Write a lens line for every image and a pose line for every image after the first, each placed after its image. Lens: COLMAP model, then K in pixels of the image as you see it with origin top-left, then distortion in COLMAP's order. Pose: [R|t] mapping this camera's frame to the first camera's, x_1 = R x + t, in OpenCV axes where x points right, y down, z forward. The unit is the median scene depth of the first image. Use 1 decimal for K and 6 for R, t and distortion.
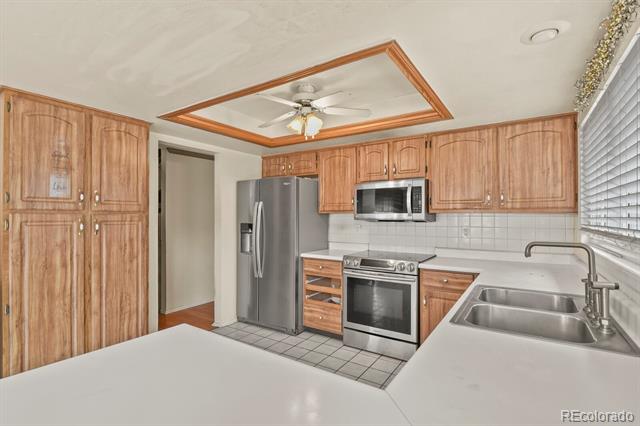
lens RADIAL K [[311.8, 0, 318.6], [0, 311.8, 213.4], [0, 0, 1]] dist [-0.010304, -0.003124]
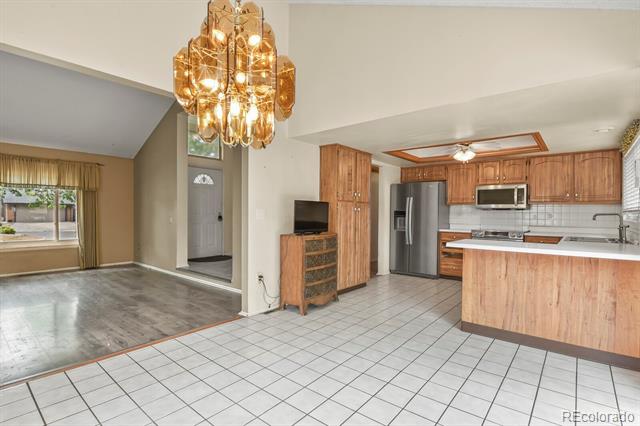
lens RADIAL K [[311.8, 0, 322.1], [0, 311.8, 215.5], [0, 0, 1]] dist [-0.010304, -0.003124]
pose [[0.995360, 0.007395, -0.095941, -0.591939], [-0.005809, 0.999842, 0.016803, 0.039094], [0.096050, -0.016168, 0.995245, -0.774667]]
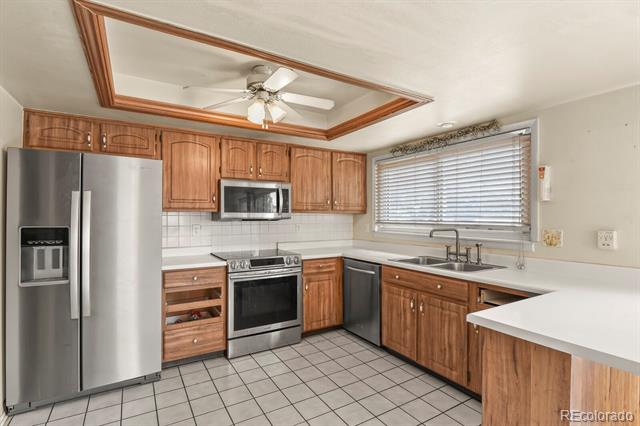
lens RADIAL K [[311.8, 0, 320.8], [0, 311.8, 213.0], [0, 0, 1]] dist [-0.010304, -0.003124]
pose [[0.419272, 0.008366, 0.907822, -0.653809], [-0.010248, 0.999937, -0.004482, 0.003871], [-0.907803, -0.007425, 0.419332, 0.407696]]
